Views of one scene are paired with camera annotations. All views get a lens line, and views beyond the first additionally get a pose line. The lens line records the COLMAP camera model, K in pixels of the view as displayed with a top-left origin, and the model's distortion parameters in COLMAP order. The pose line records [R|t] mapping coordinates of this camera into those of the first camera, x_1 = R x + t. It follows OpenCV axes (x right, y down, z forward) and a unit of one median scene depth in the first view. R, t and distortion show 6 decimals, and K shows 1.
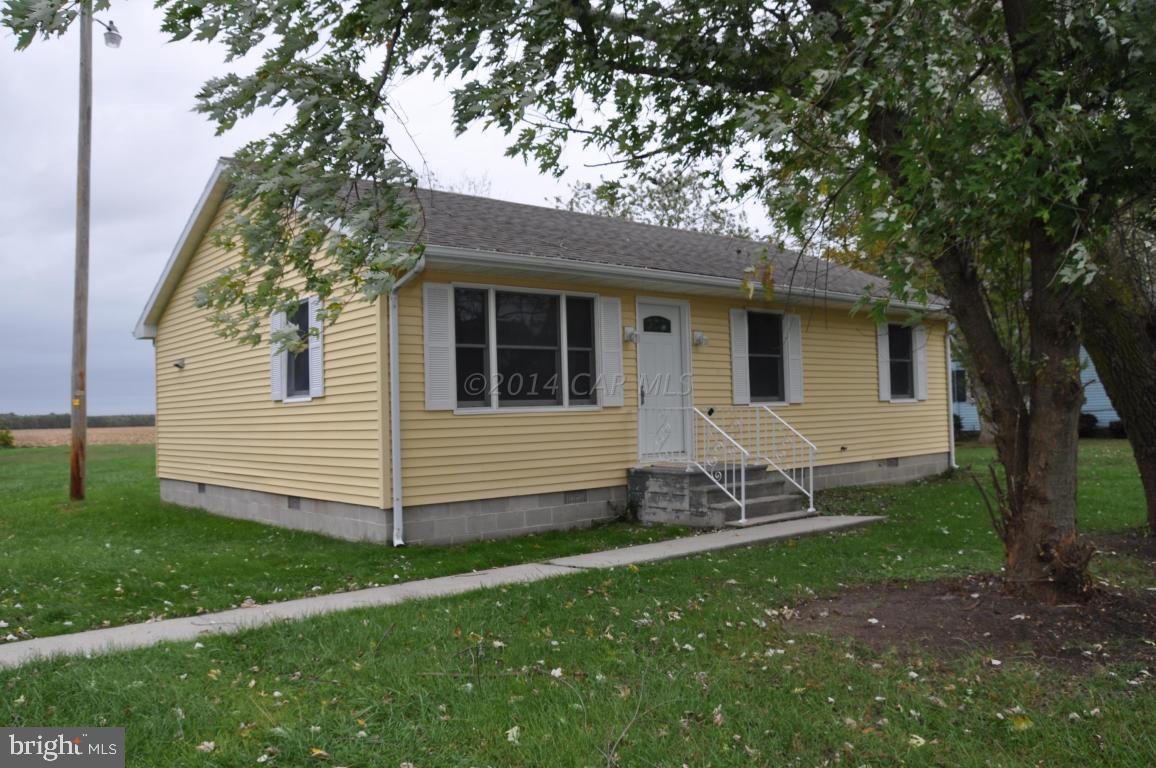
lens RADIAL K [[893.1, 0, 578.0], [0, 893.1, 384.0], [0, 0, 1]] dist [-0.003939, -0.000657]
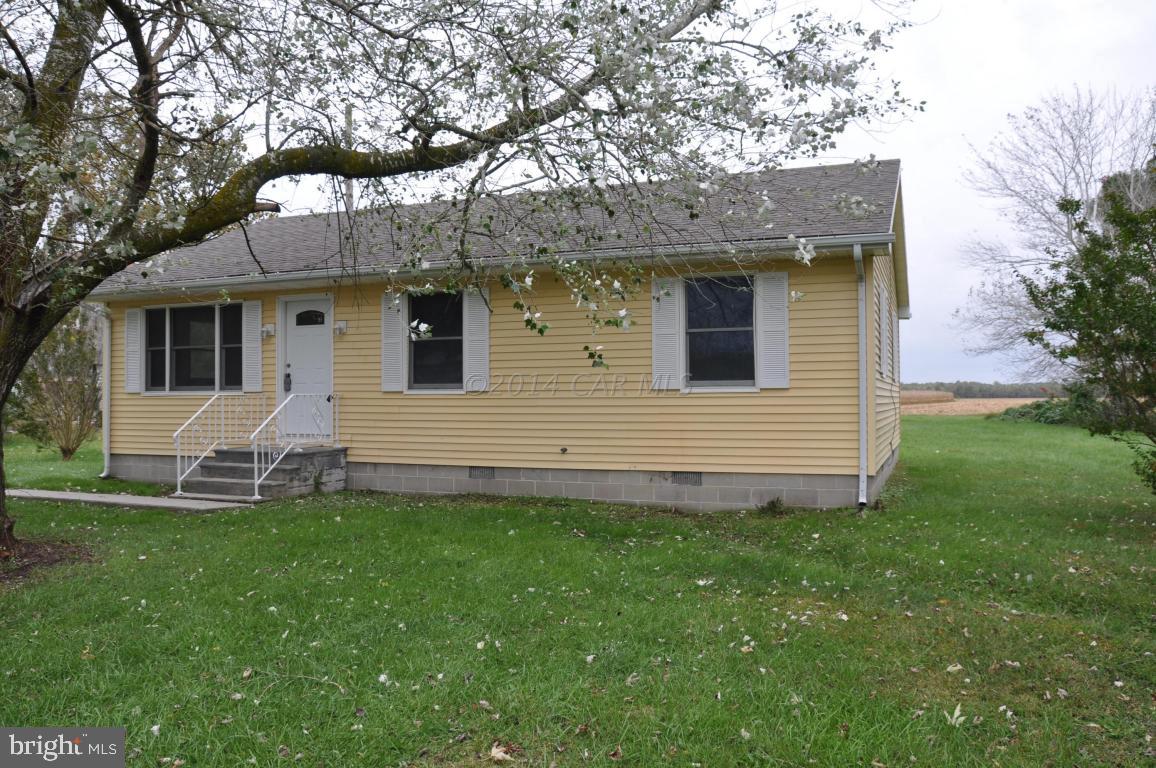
lens RADIAL K [[893.1, 0, 578.0], [0, 893.1, 384.0], [0, 0, 1]] dist [-0.003939, -0.000657]
pose [[0.428575, 0.011408, -0.903434, 1.237958], [0.021608, 0.999505, 0.022872, -0.003513], [0.903248, -0.029324, 0.428116, 0.829797]]
